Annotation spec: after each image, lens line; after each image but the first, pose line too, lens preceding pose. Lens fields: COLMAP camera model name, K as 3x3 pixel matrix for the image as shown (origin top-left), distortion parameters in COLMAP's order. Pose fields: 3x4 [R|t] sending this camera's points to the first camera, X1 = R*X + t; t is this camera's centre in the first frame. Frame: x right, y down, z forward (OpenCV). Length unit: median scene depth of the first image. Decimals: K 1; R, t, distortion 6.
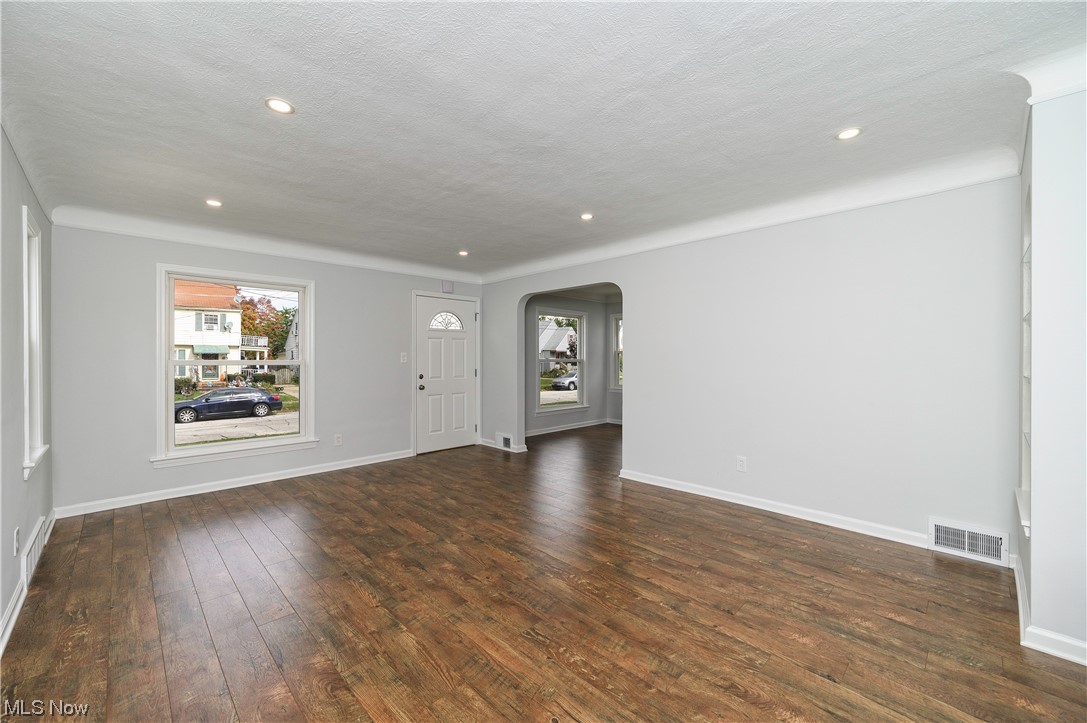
lens RADIAL K [[438.7, 0, 533.9], [0, 438.7, 360.9], [0, 0, 1]] dist [-0.004027, -0.000327]
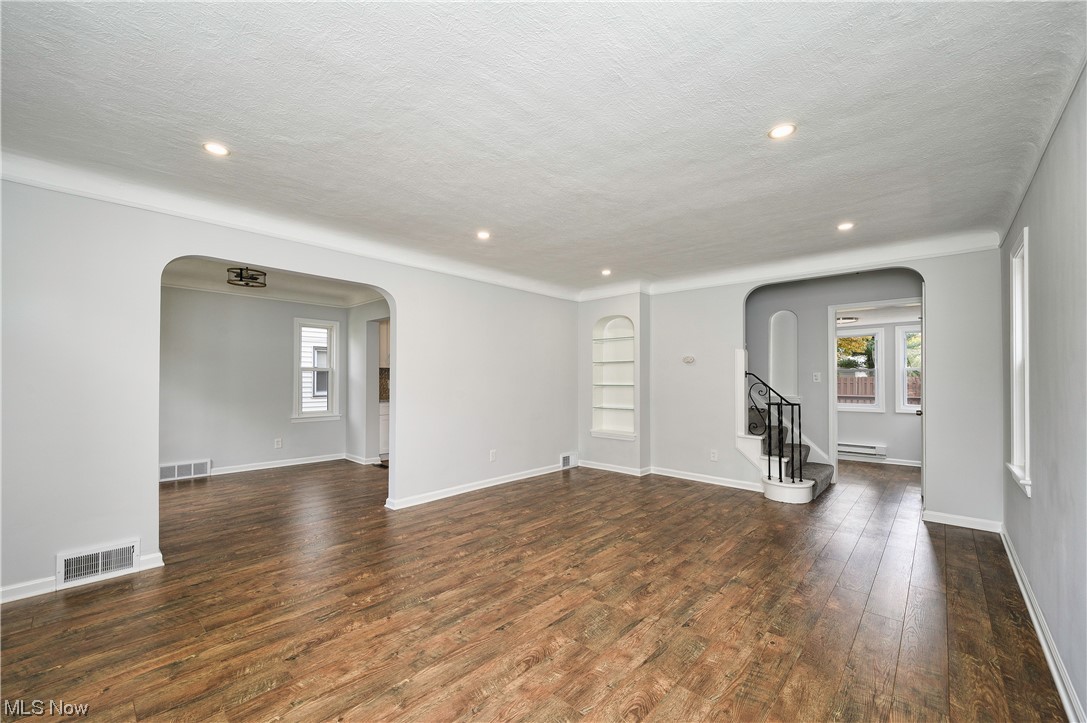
lens RADIAL K [[438.7, 0, 548.7], [0, 438.7, 375.6], [0, 0, 1]] dist [-0.004027, -0.000327]
pose [[-0.079550, 0.005126, 0.996818, -1.016488], [0.002774, 0.999984, -0.004921, -0.007104], [-0.996827, 0.002373, -0.079563, 1.061979]]
